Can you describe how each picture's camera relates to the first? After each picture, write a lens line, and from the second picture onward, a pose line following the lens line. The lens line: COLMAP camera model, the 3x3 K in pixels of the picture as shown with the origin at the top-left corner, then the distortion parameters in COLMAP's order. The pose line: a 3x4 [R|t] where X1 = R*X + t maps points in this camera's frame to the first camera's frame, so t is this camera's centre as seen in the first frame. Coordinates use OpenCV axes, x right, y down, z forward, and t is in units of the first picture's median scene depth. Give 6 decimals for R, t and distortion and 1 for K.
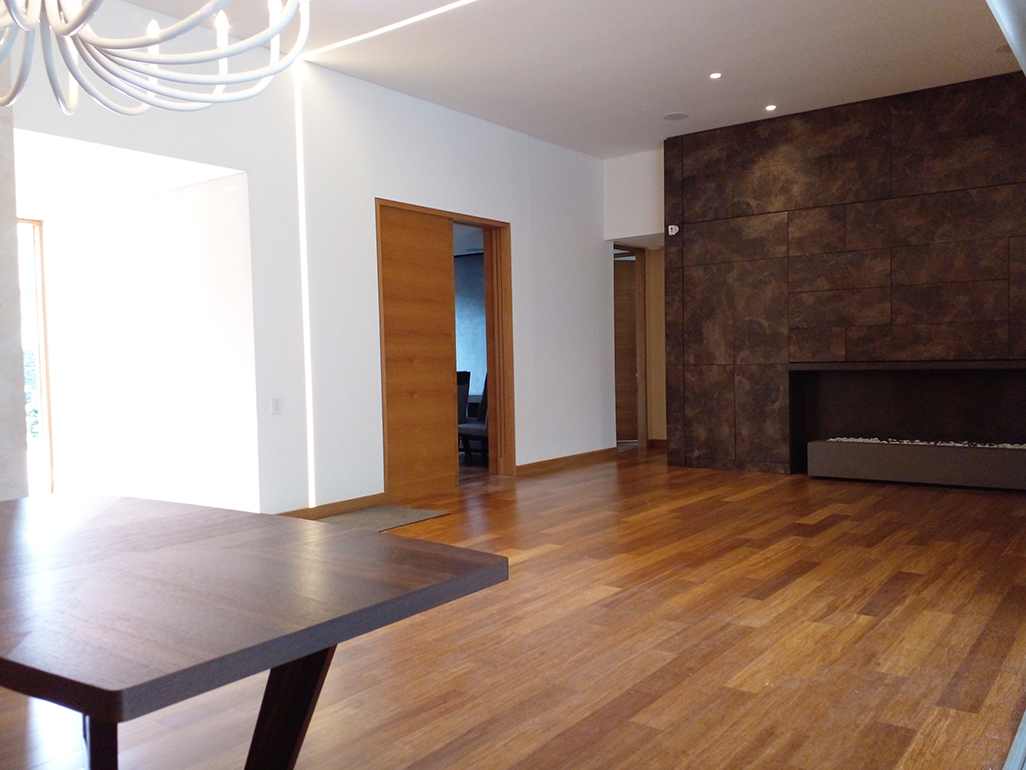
lens RADIAL K [[854.6, 0, 509.4], [0, 854.6, 389.2], [0, 0, 1]] dist [0.085007, -0.187157]
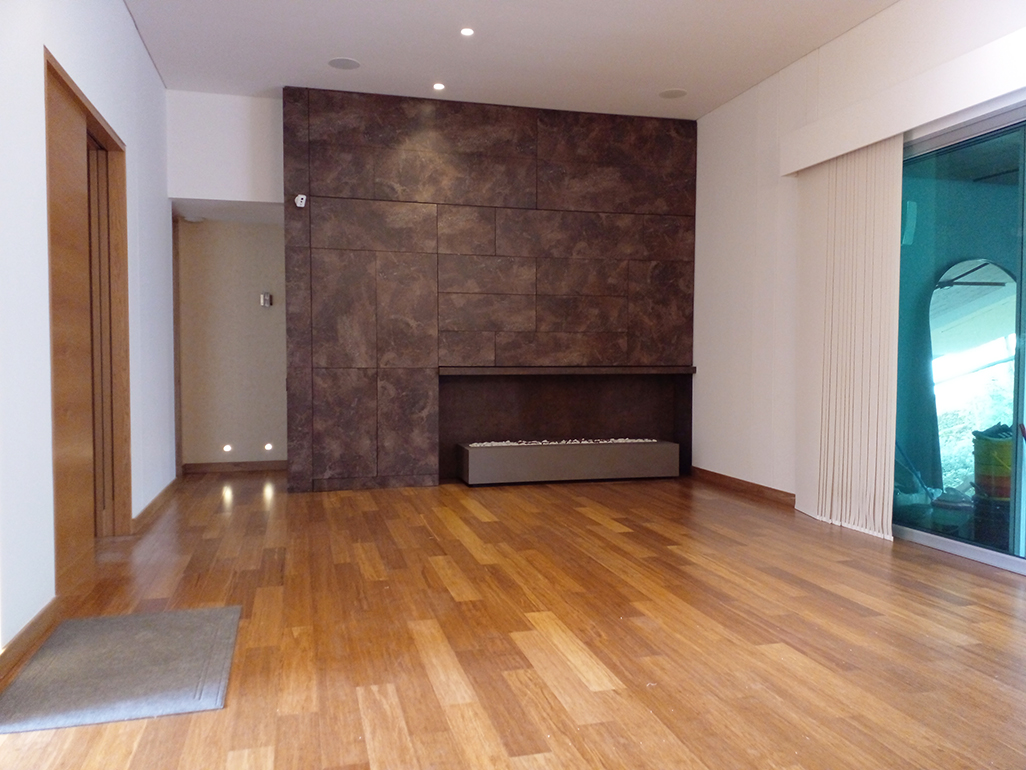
lens RADIAL K [[827.2, 0, 529.1], [0, 827.2, 390.5], [0, 0, 1]] dist [0.107503, -0.146510]
pose [[0.593076, -0.010407, 0.805079, -0.343473], [0.015816, 0.999874, 0.001273, -0.004623], [-0.804991, 0.011978, 0.593166, 0.387870]]
